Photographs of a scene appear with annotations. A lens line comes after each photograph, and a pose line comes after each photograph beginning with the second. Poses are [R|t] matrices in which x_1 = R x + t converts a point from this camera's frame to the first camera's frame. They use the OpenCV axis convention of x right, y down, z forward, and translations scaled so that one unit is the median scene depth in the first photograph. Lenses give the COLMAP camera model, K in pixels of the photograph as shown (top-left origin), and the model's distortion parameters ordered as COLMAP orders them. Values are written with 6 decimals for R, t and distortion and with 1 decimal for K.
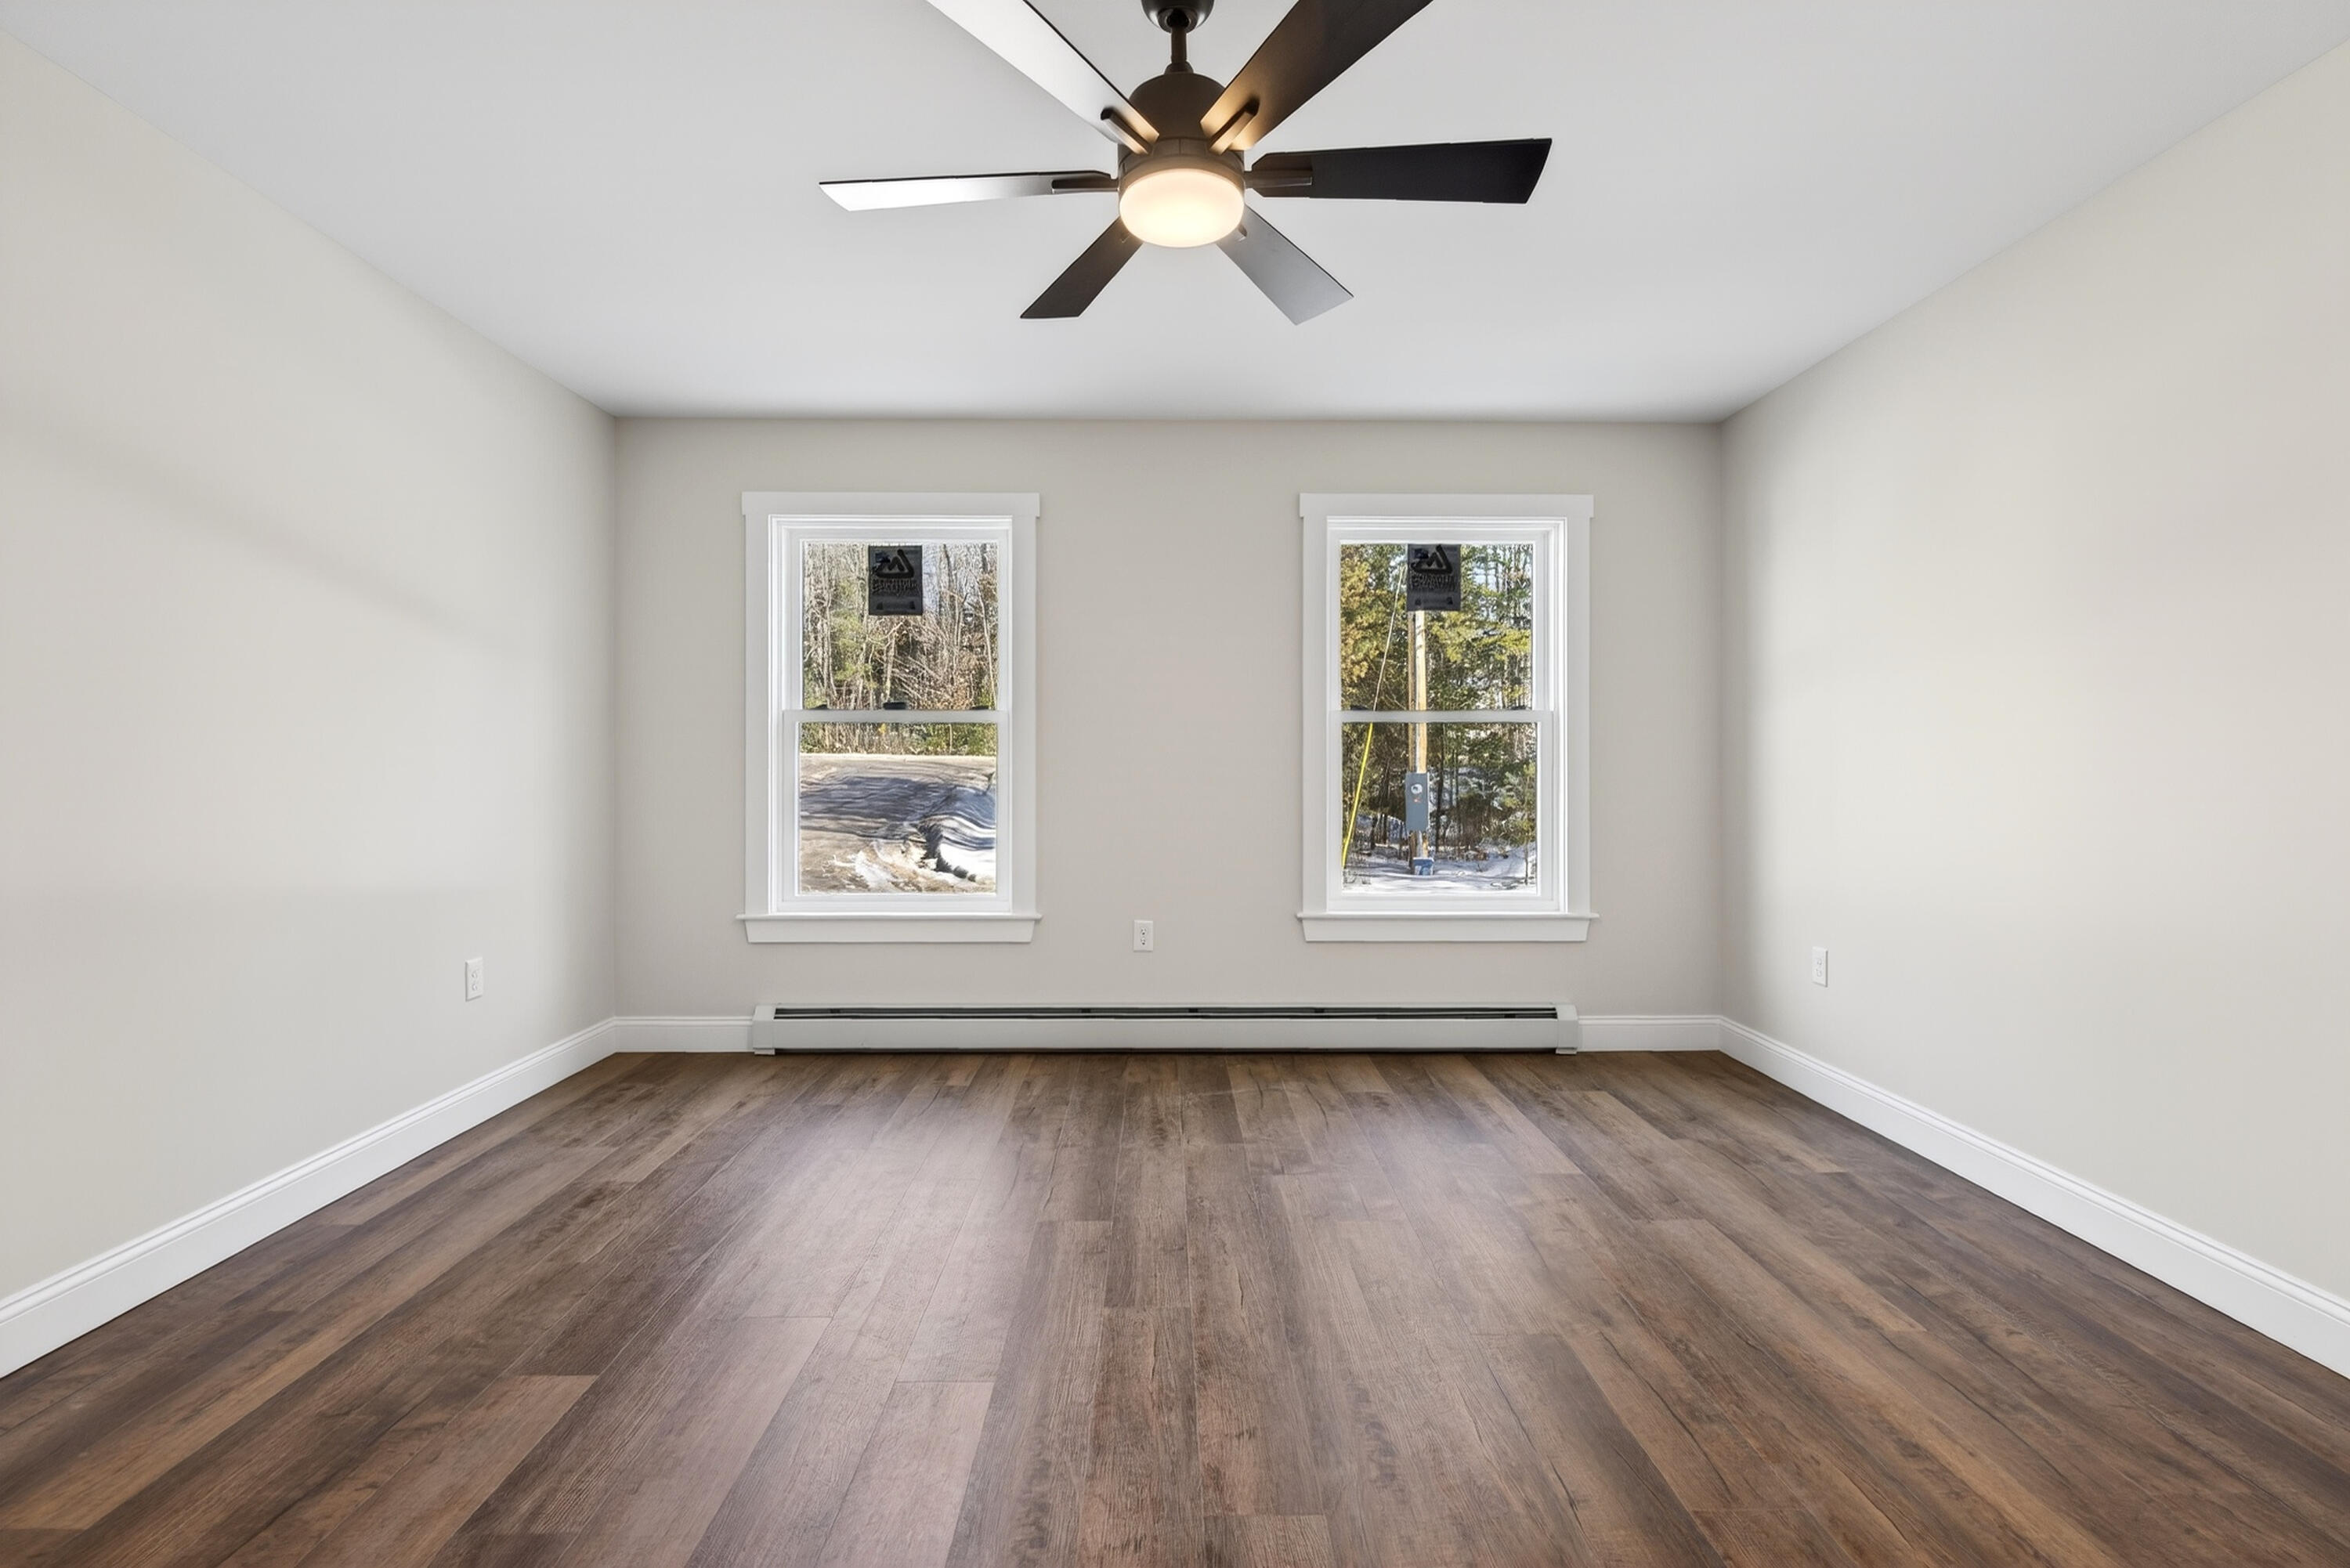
lens RADIAL K [[1069.0, 0, 1165.5], [0, 1069.0, 773.7], [0, 0, 1]] dist [0.000542, 0.002715]
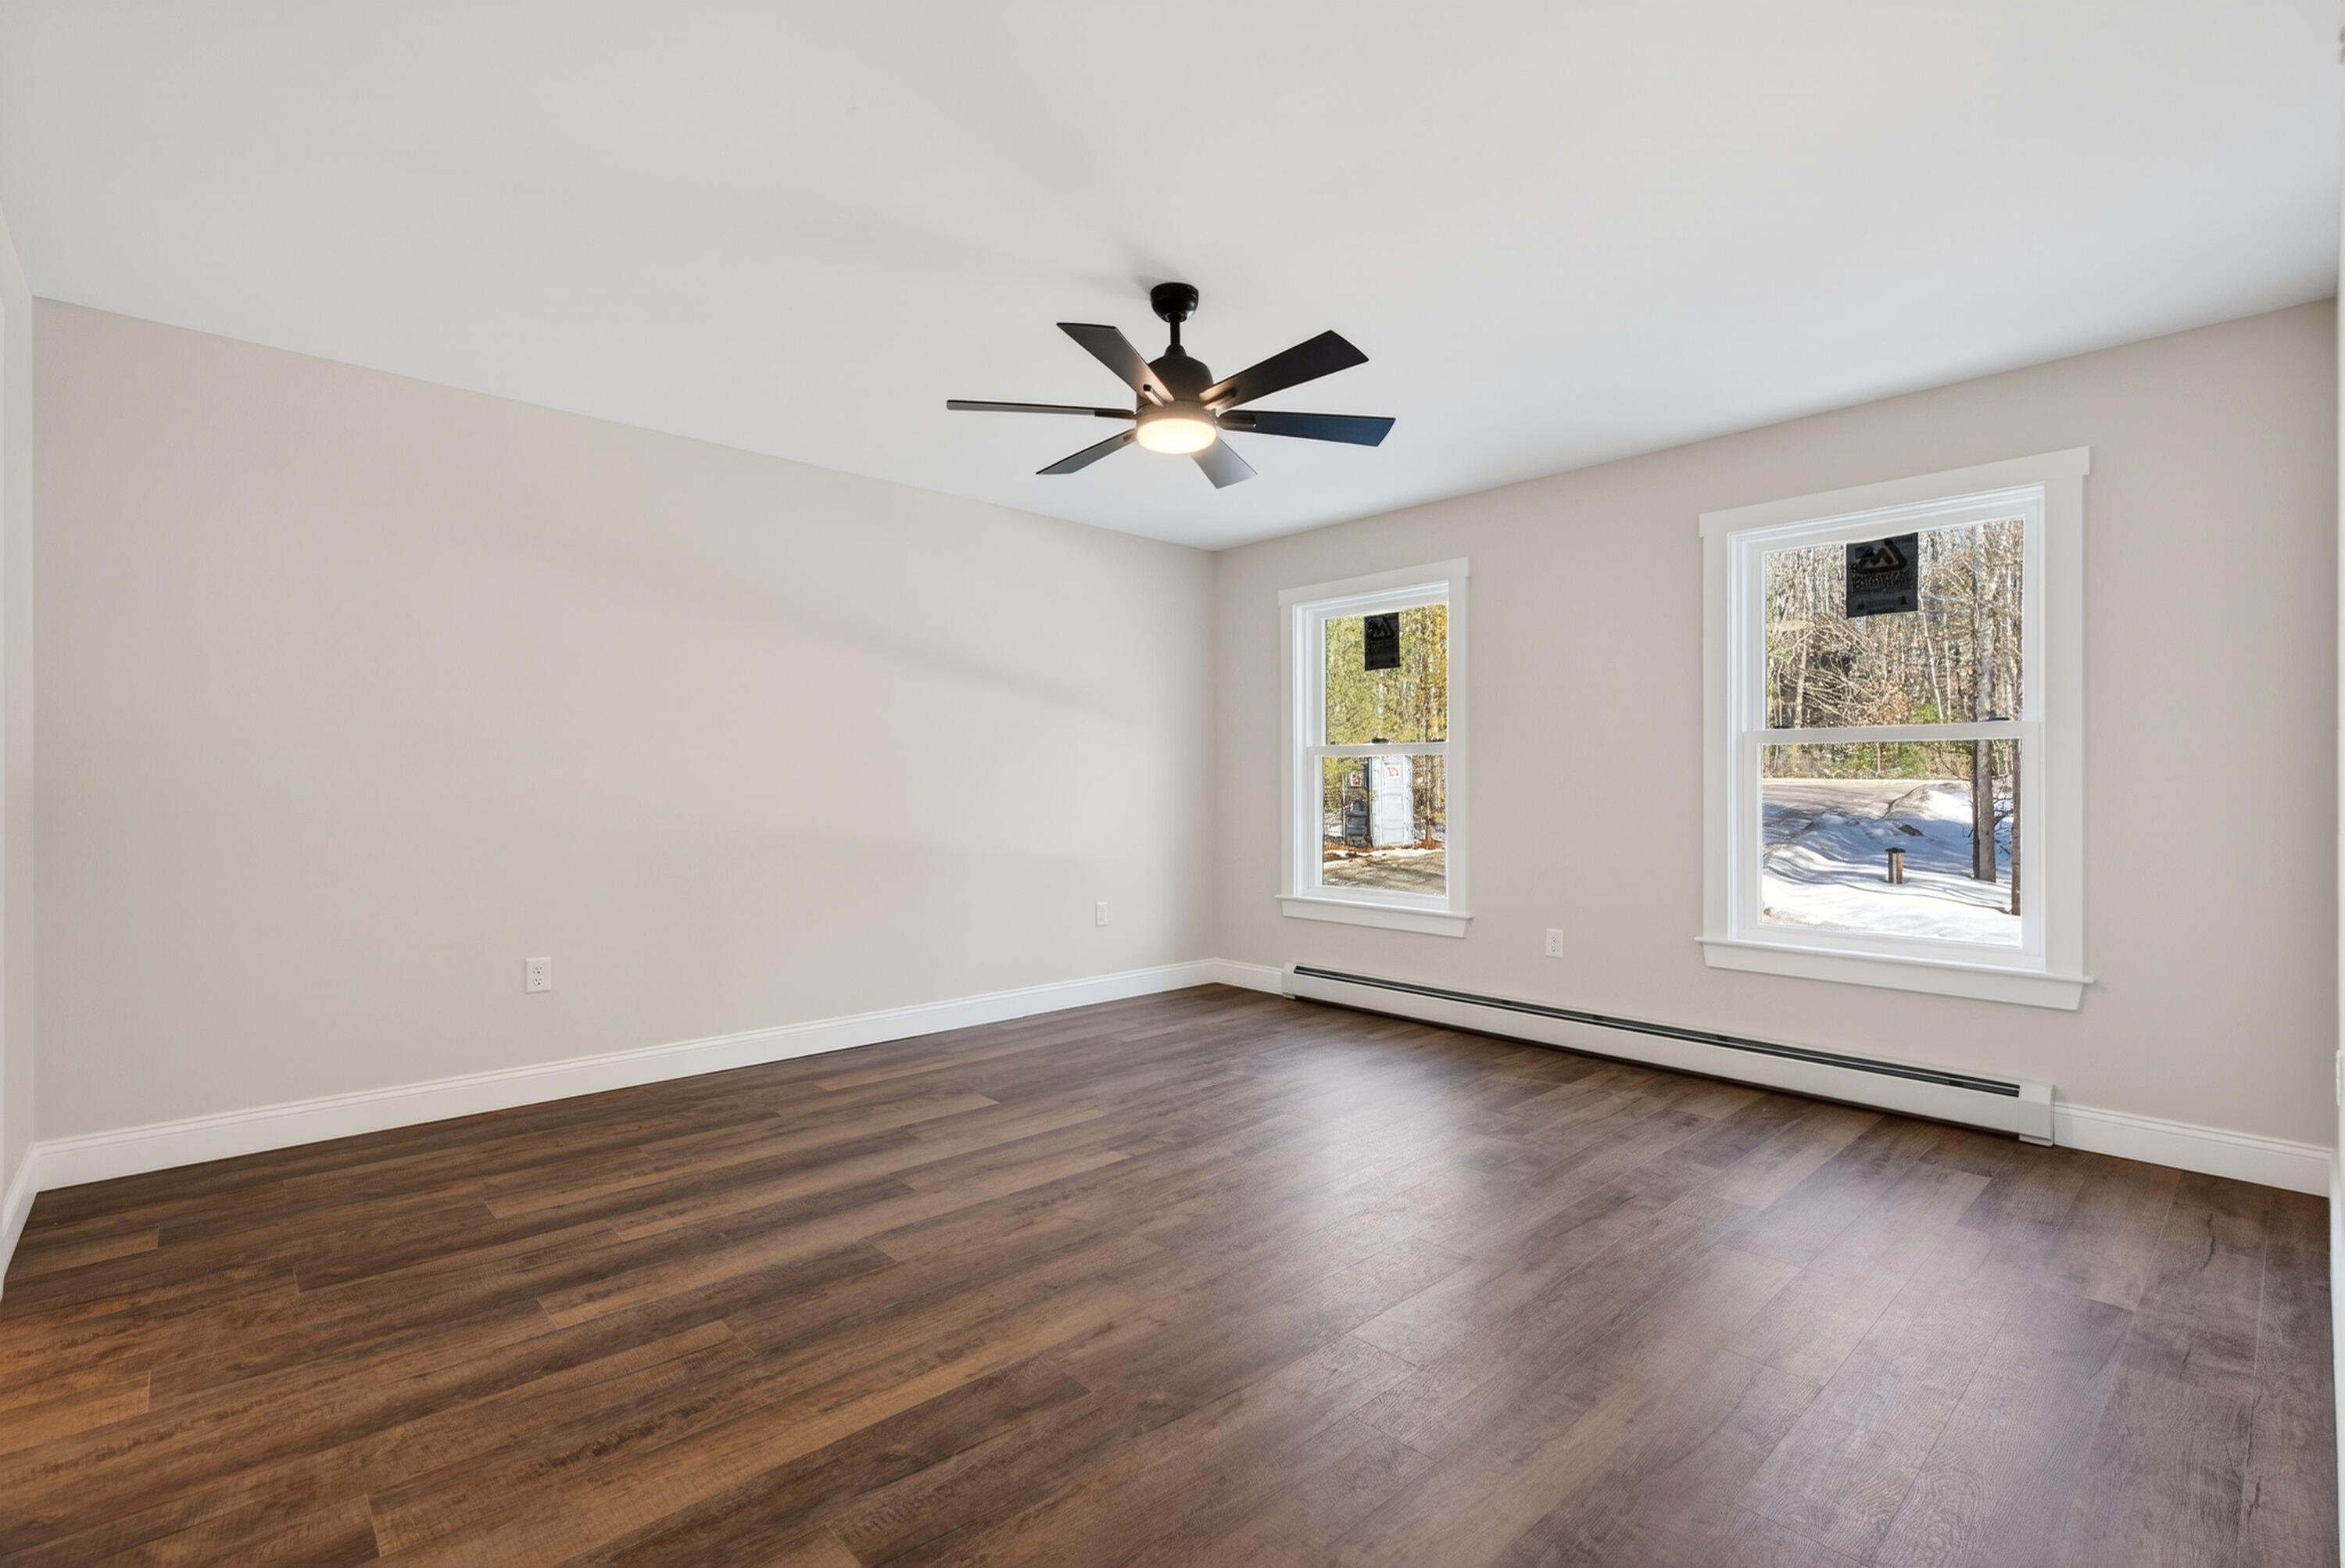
lens RADIAL K [[1066.8, 0, 1166.3], [0, 1066.8, 787.8], [0, 0, 1]] dist [0.000542, 0.002715]
pose [[0.669626, 0.001255, -0.742698, 0.529729], [-0.008437, 0.999947, -0.005917, 0.002300], [0.742651, 0.010229, 0.669601, -0.033272]]
